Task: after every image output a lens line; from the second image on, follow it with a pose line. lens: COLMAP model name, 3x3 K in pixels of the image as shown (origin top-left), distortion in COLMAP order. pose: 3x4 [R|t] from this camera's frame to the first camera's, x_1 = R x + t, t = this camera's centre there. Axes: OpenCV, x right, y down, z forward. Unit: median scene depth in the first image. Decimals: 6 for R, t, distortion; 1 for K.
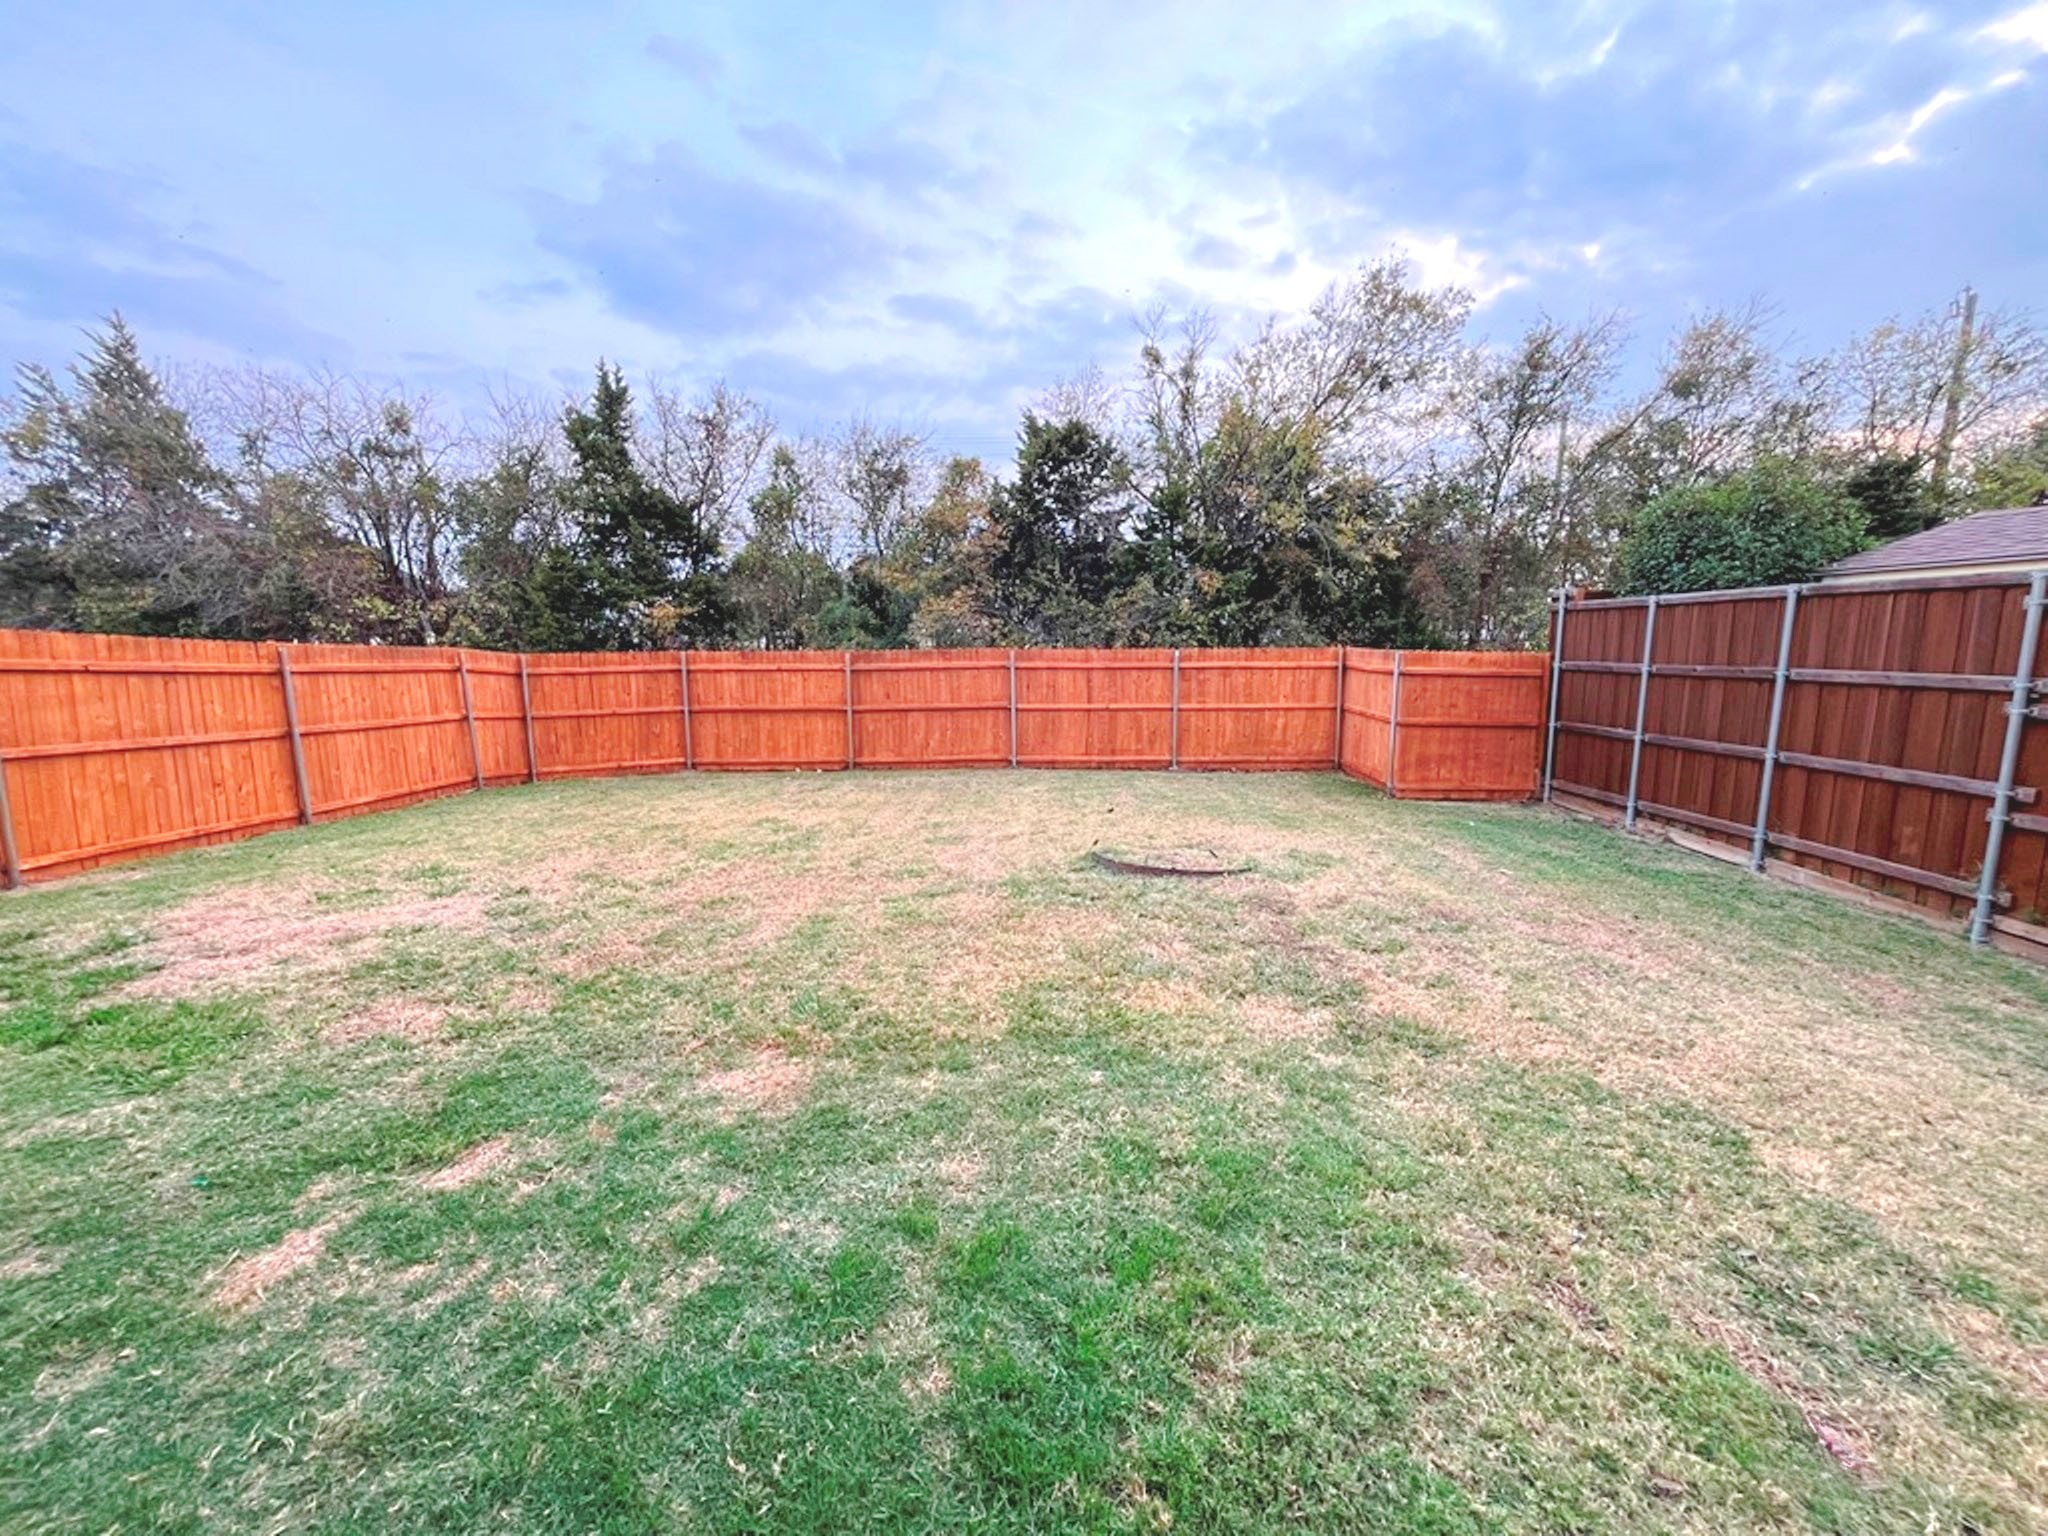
lens RADIAL K [[820.2, 0, 1022.5], [0, 820.2, 769.8], [0, 0, 1]] dist [-0.001743, -0.000085]
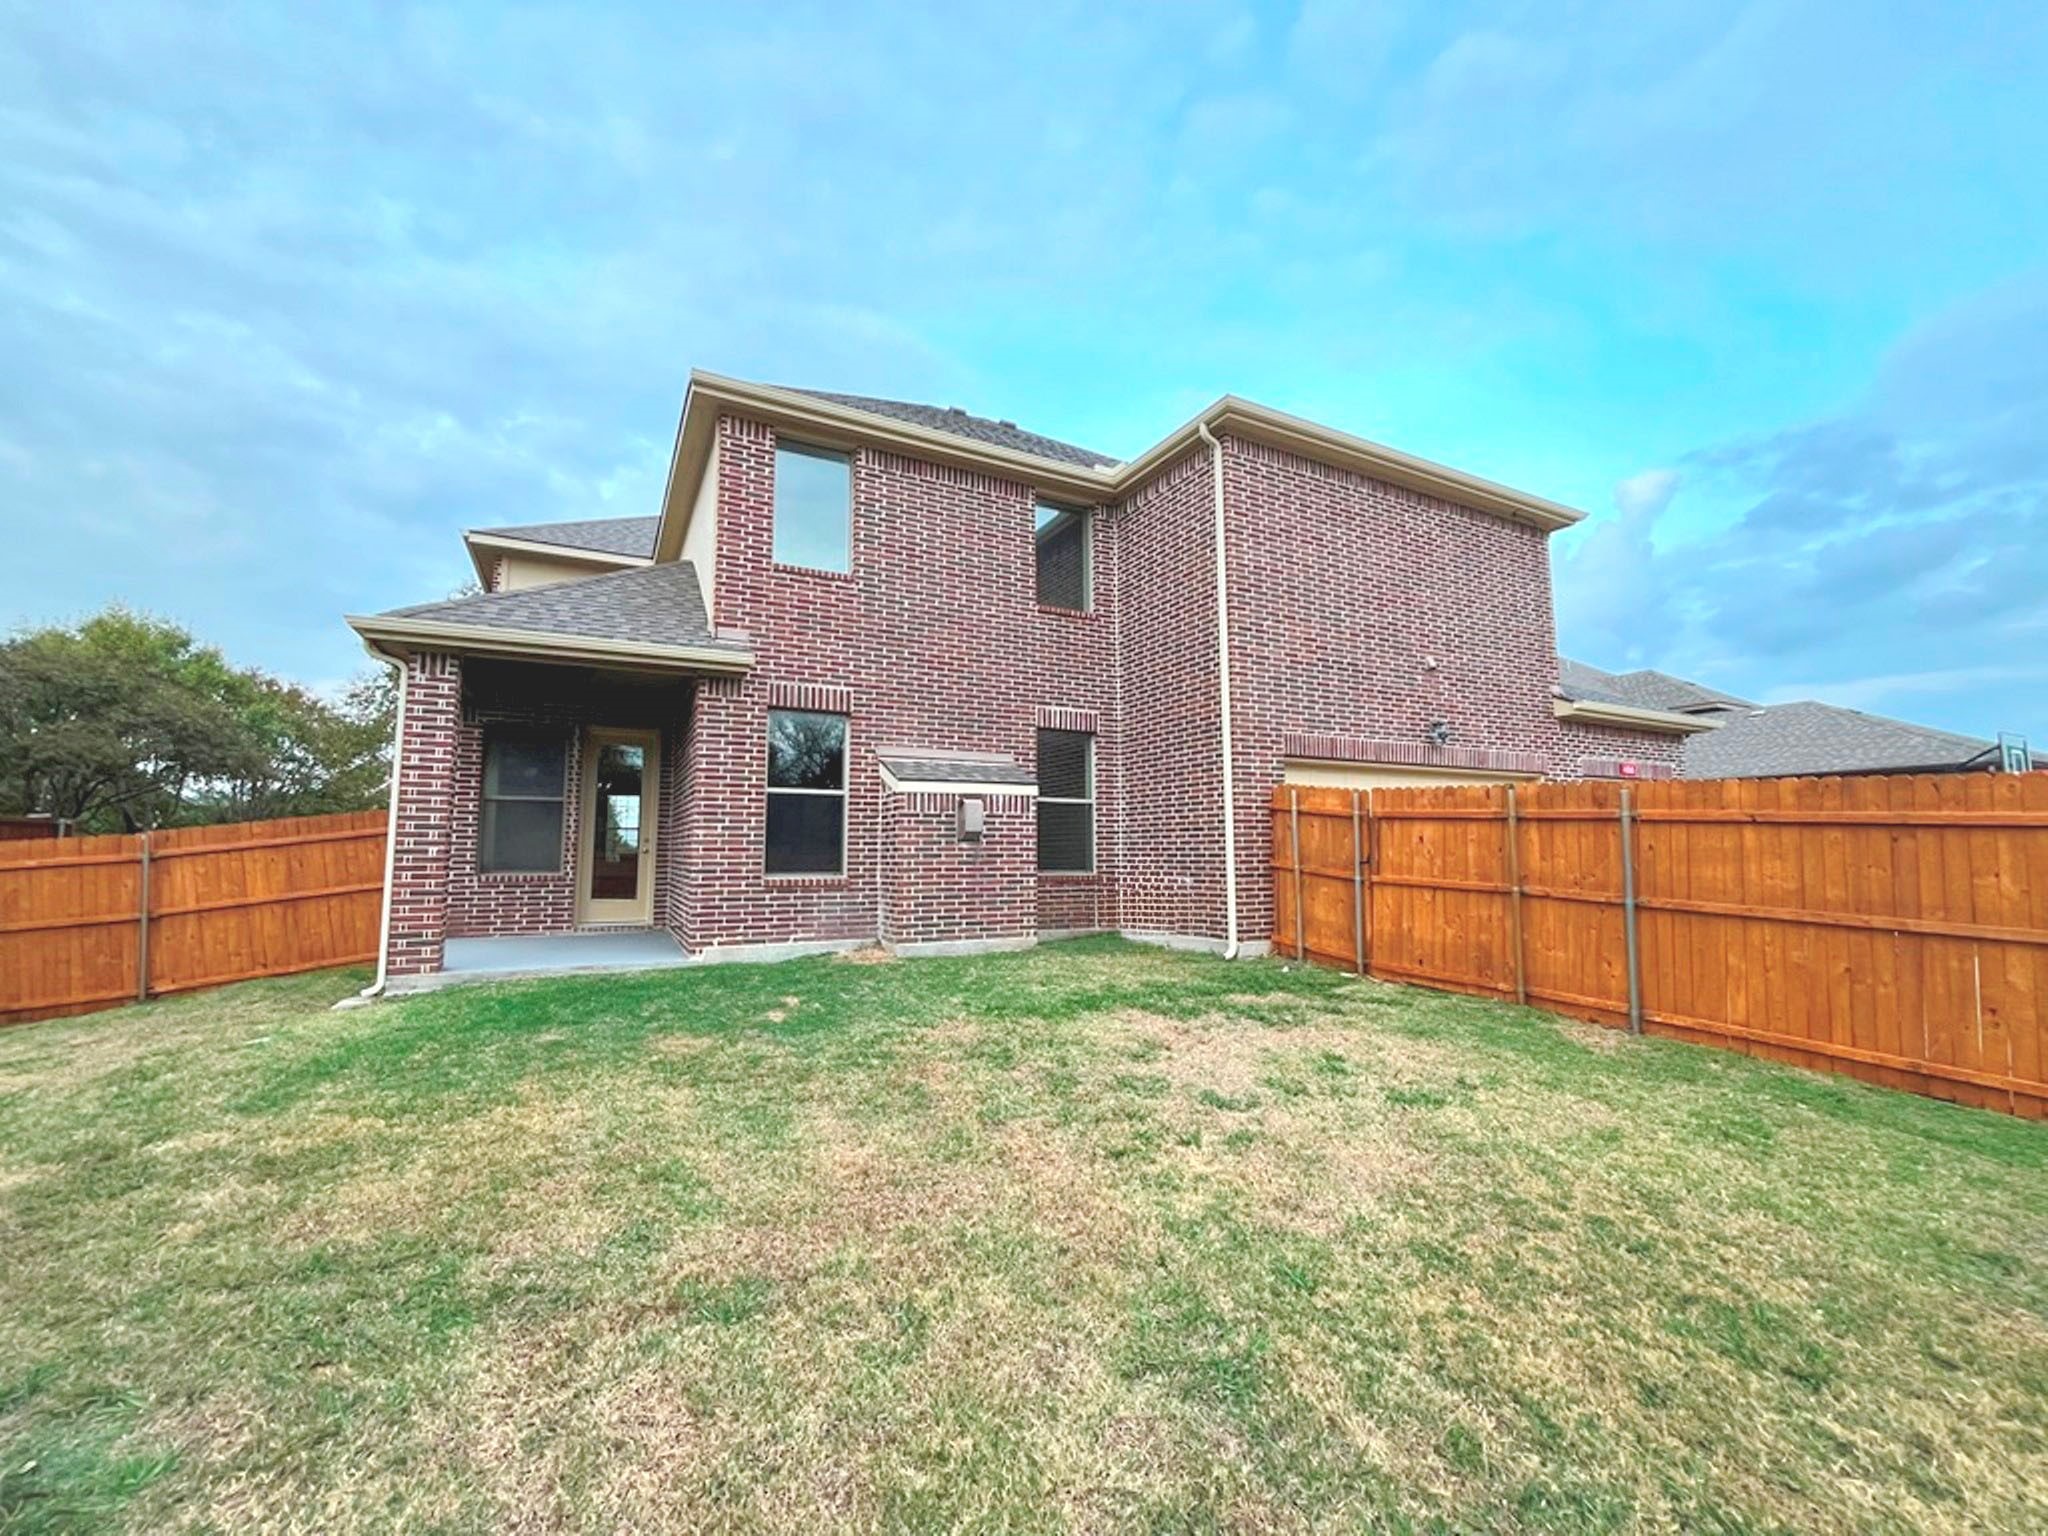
lens RADIAL K [[820.2, 0, 1023.7], [0, 820.2, 768.7], [0, 0, 1]] dist [-0.001743, -0.000085]
pose [[-0.887272, -0.034042, -0.459989, -0.077739], [-0.068433, 0.995951, 0.058294, -0.173104], [0.456142, 0.083201, -0.886009, 1.401802]]
